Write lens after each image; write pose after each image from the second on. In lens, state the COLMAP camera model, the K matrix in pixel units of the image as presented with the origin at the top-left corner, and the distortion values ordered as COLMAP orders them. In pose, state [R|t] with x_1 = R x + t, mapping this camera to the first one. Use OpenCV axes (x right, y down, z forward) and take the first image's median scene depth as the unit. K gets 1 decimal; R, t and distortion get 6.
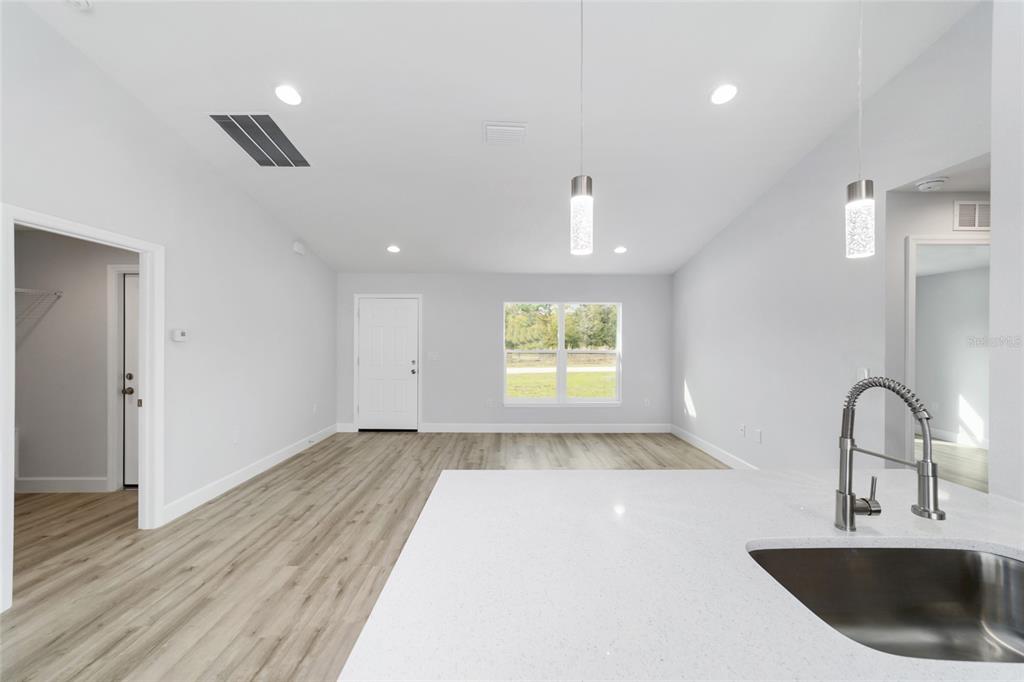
lens RADIAL K [[392.3, 0, 510.7], [0, 392.3, 338.8], [0, 0, 1]] dist [-0.016992, 0.007550]
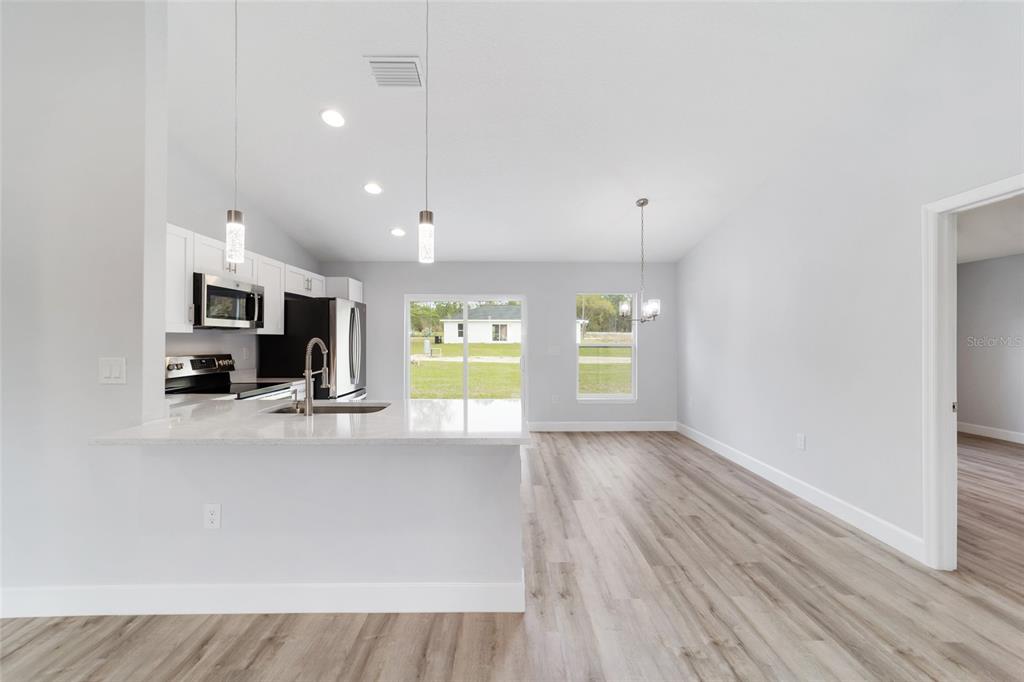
lens RADIAL K [[392.3, 0, 510.5], [0, 392.3, 338.3], [0, 0, 1]] dist [-0.016992, 0.007550]
pose [[-0.999967, -0.004395, -0.006767, -0.052164], [-0.004367, 0.999982, -0.004090, 0.031986], [0.006785, -0.004060, -0.999969, 0.988934]]
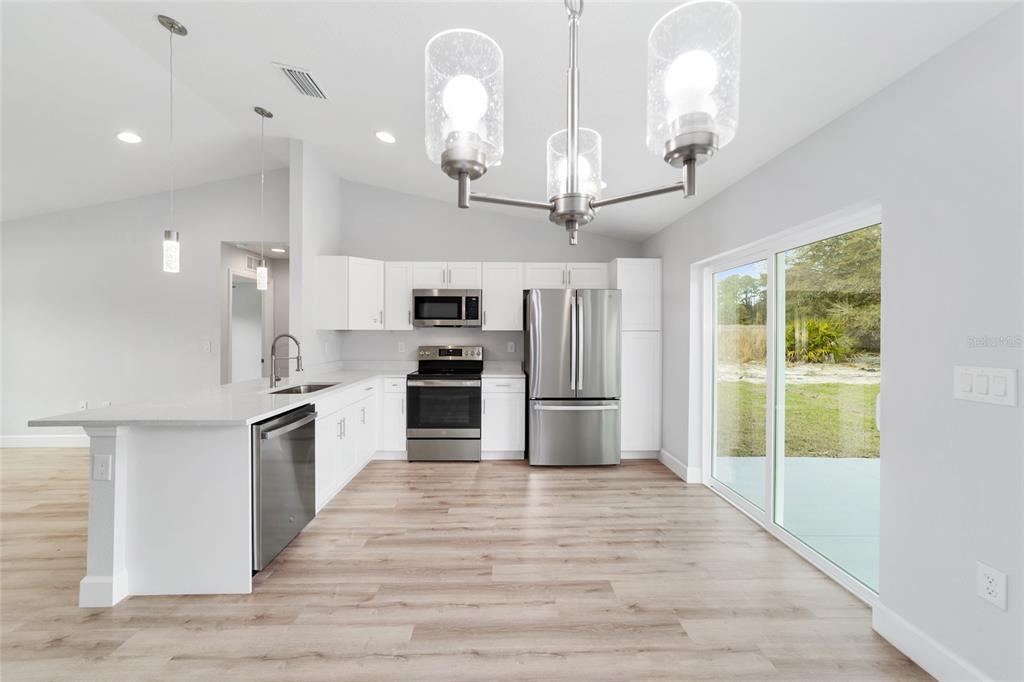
lens RADIAL K [[392.3, 0, 508.4], [0, 392.3, 335.9], [0, 0, 1]] dist [-0.016992, 0.007550]
pose [[-0.018329, -0.008107, 0.999799, -0.669705], [-0.004136, 0.999959, 0.008032, 0.025953], [-0.999823, -0.003988, -0.018362, -0.223197]]
